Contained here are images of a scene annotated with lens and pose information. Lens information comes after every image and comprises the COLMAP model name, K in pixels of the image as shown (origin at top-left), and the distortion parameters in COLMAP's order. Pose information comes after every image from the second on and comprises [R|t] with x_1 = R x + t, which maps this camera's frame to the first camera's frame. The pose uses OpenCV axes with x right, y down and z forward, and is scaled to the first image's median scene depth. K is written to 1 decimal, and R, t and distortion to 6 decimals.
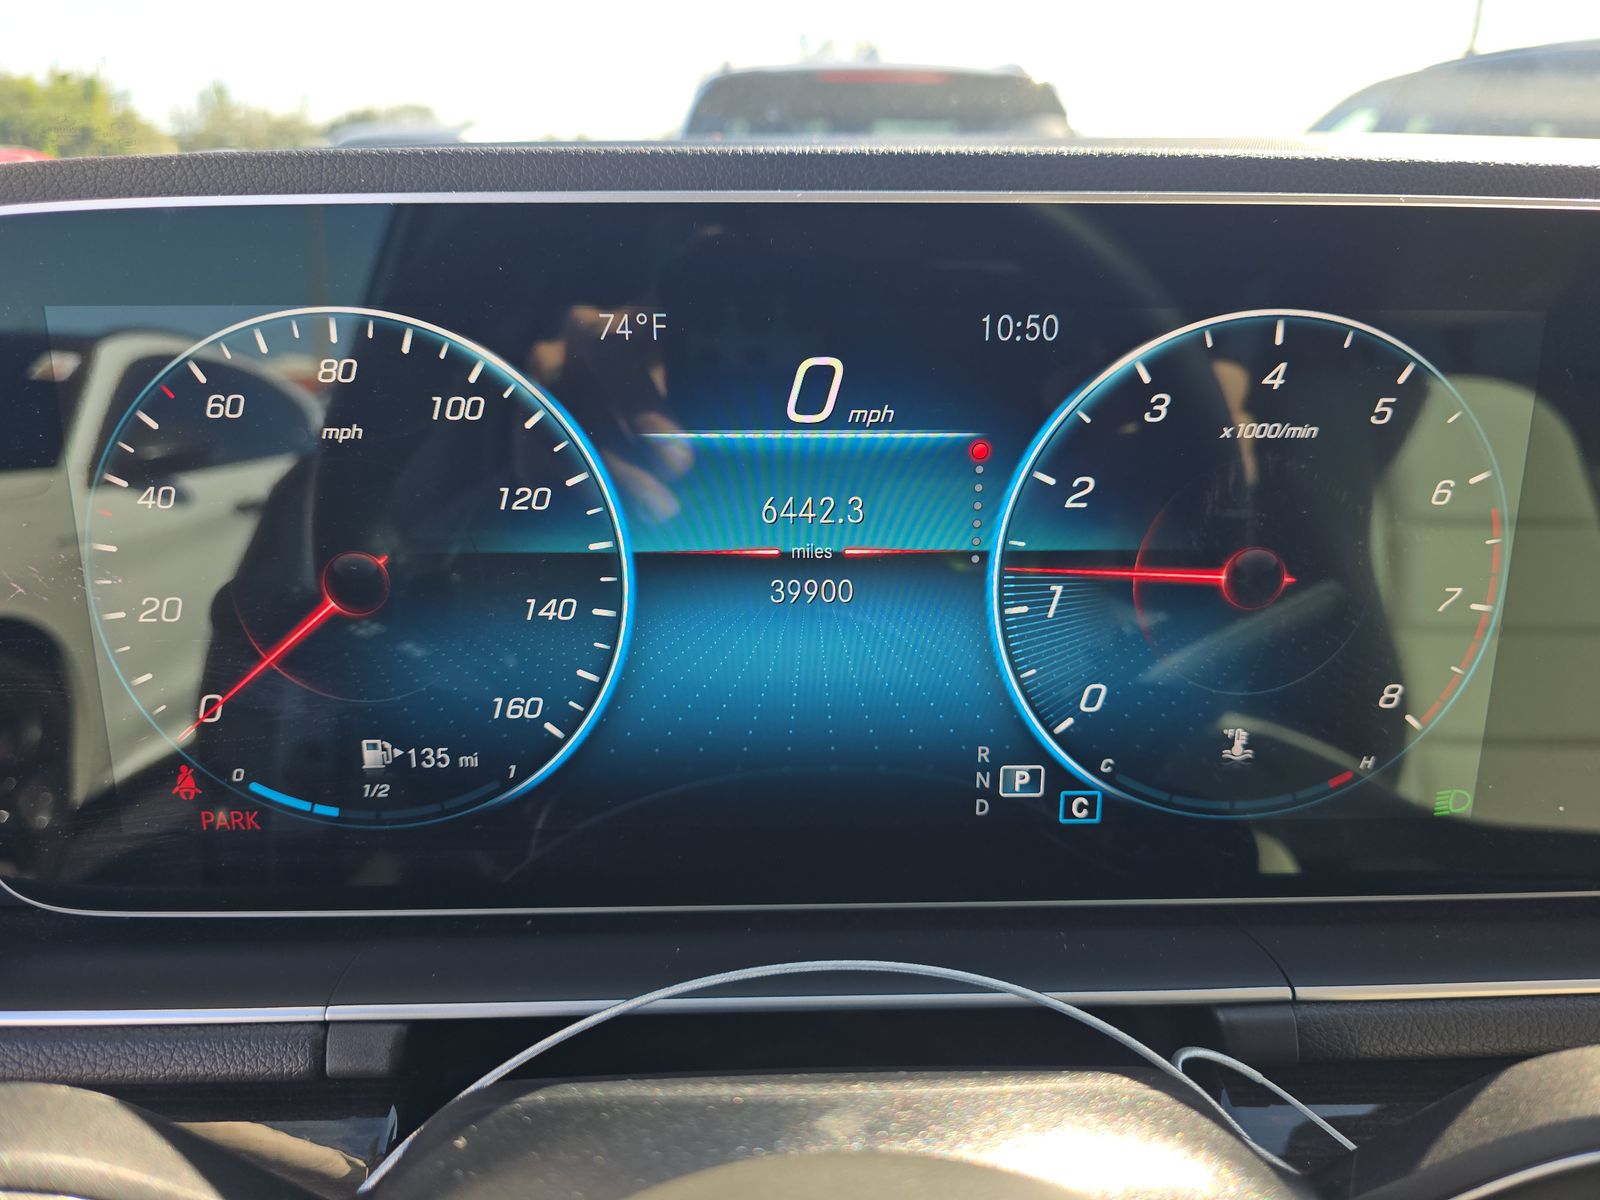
lens RADIAL K [[1117.1, 0, 806.3], [0, 1117.1, 595.6], [0, 0, 1]] dist [-0.001665, -0.012915]
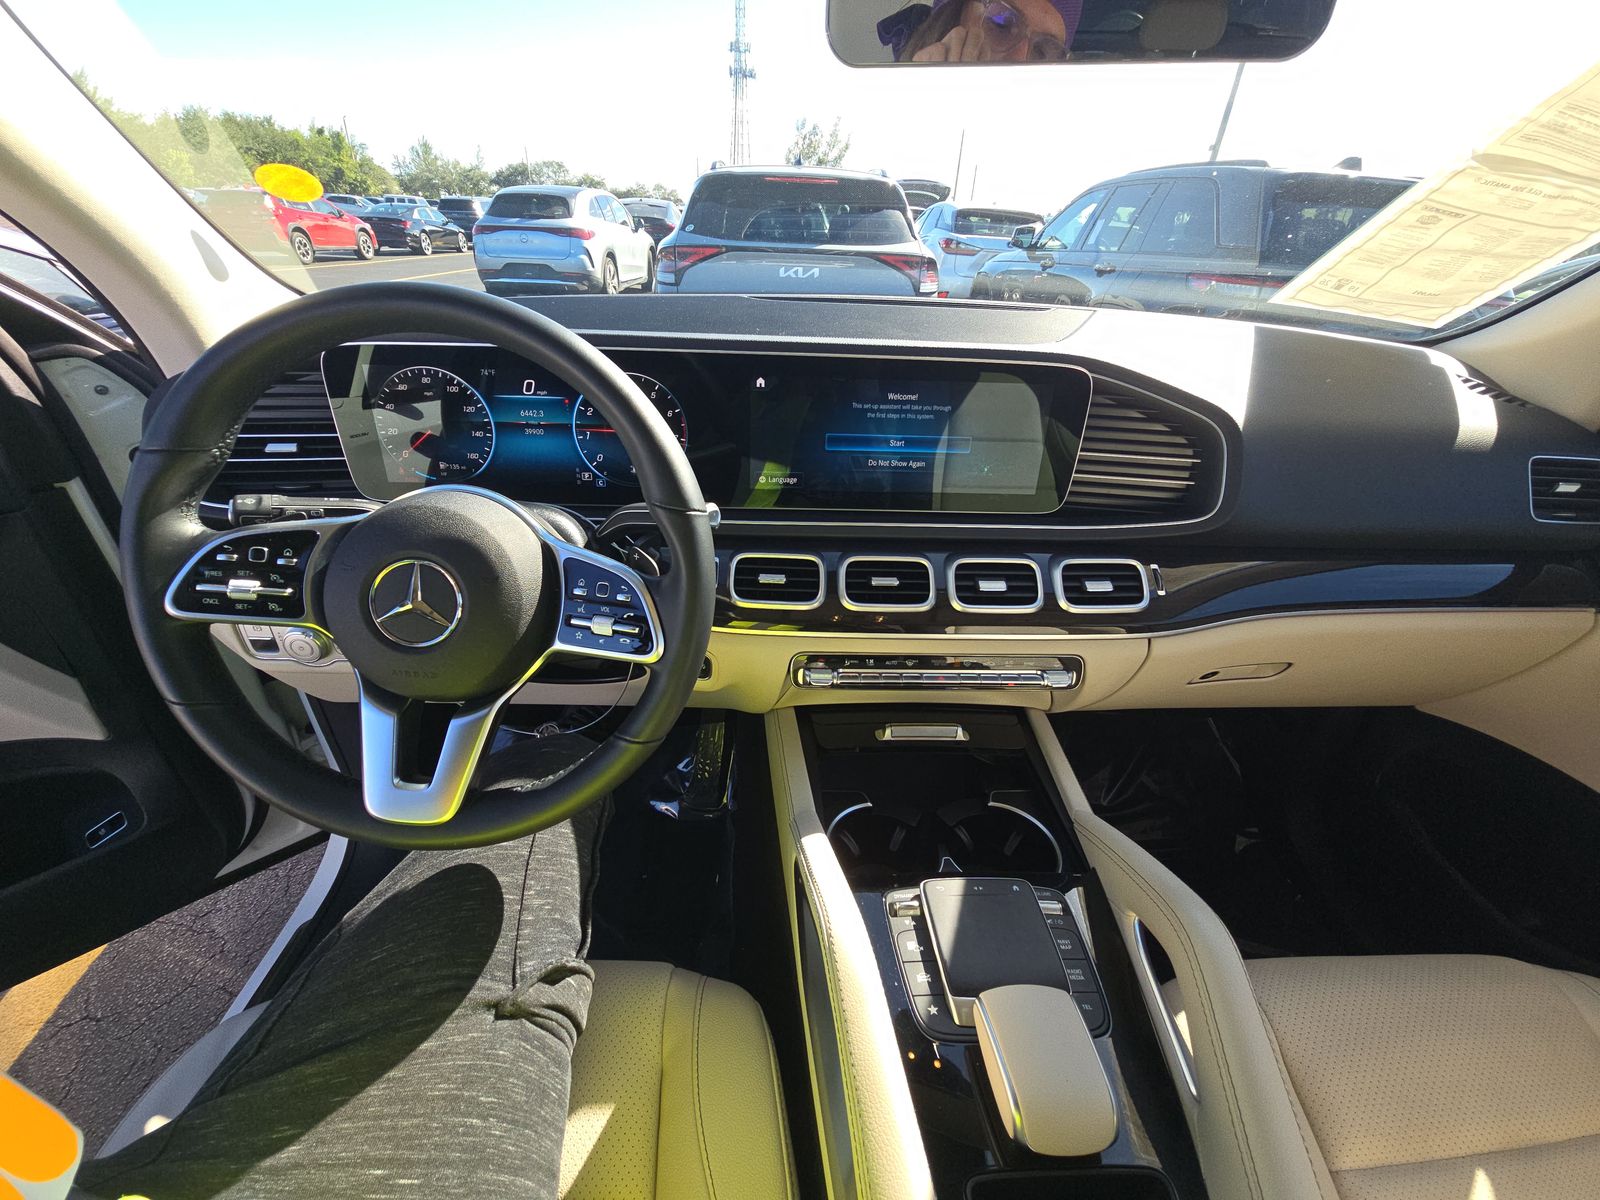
lens RADIAL K [[640.6, 0, 807.4], [0, 640.6, 592.5], [0, 0, 1]] dist [0.001131, 0.000187]
pose [[0.999472, 0.021319, 0.024500, 1.108568], [-0.025101, 0.985769, 0.166220, 0.187333], [-0.020608, -0.166747, 0.985784, -1.799016]]
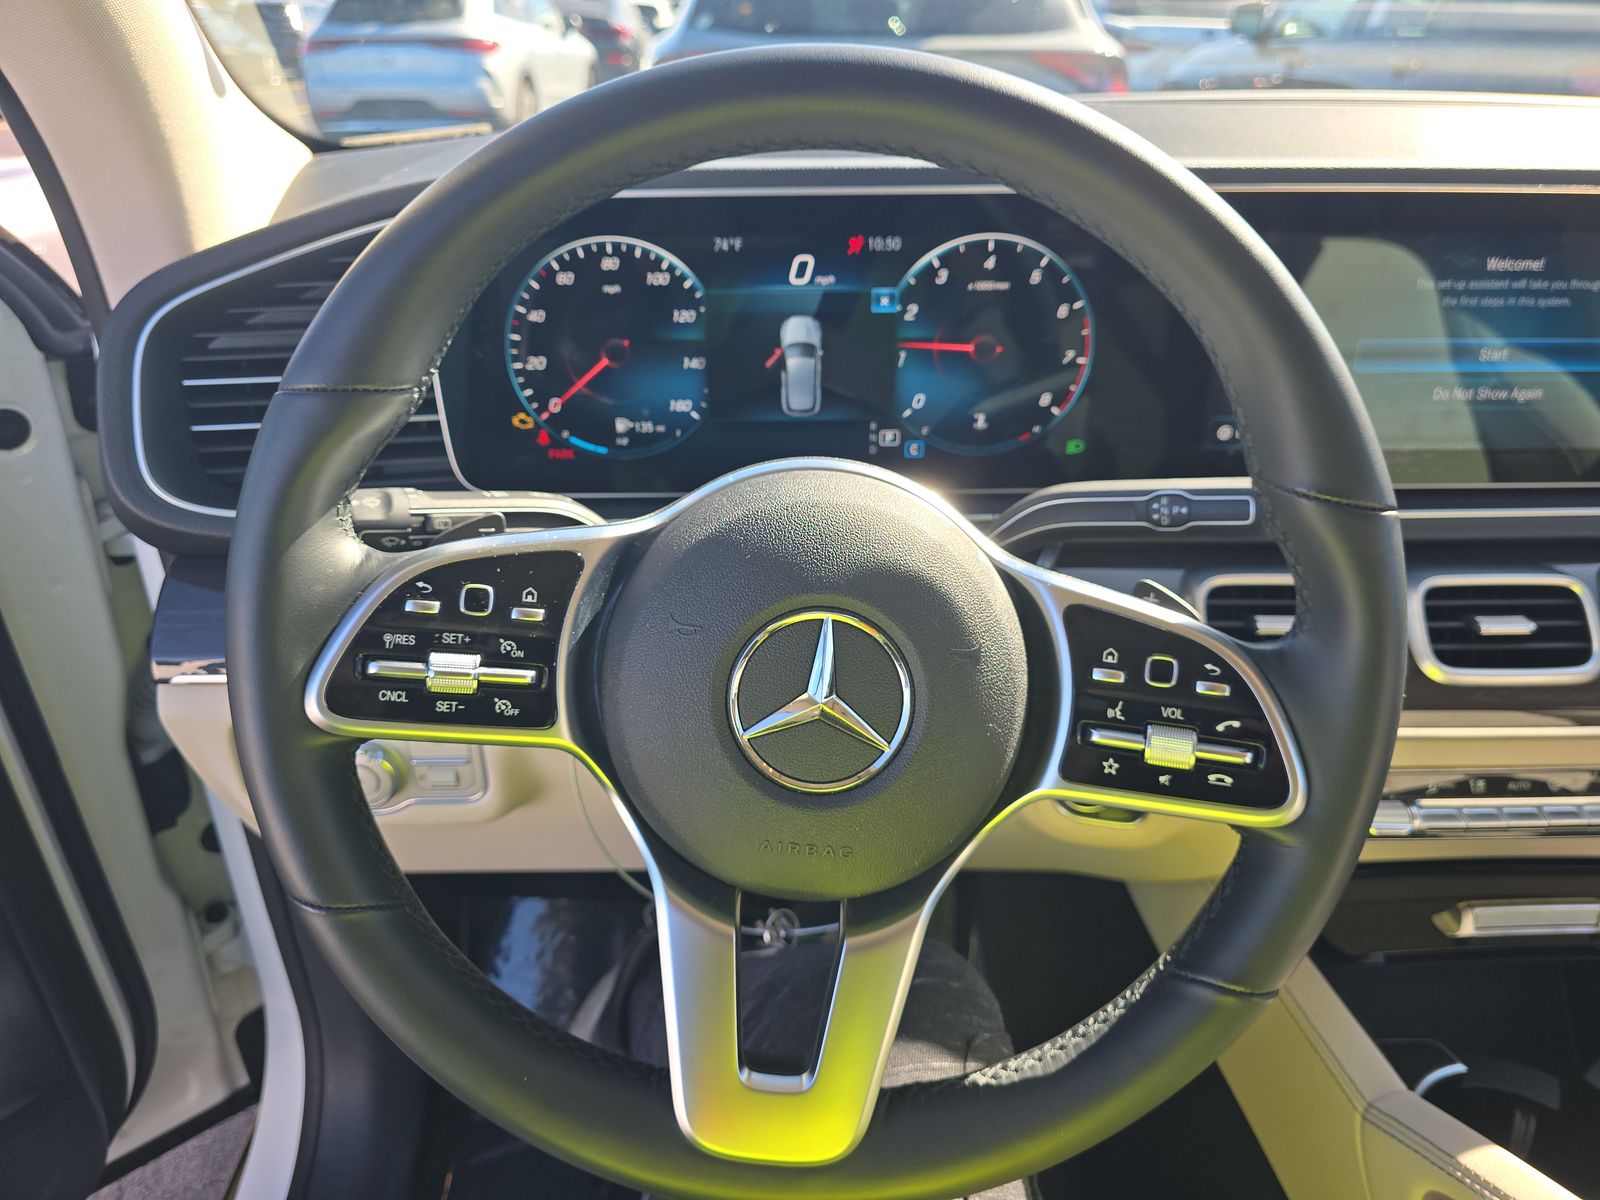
lens RADIAL K [[1117.1, 0, 793.1], [0, 1117.1, 614.7], [0, 0, 1]] dist [-0.001665, -0.012915]
pose [[0.999902, -0.003172, -0.013672, 0.019746], [0.004998, 0.990742, 0.135665, 0.229705], [0.013115, -0.135720, 0.990660, -1.511690]]
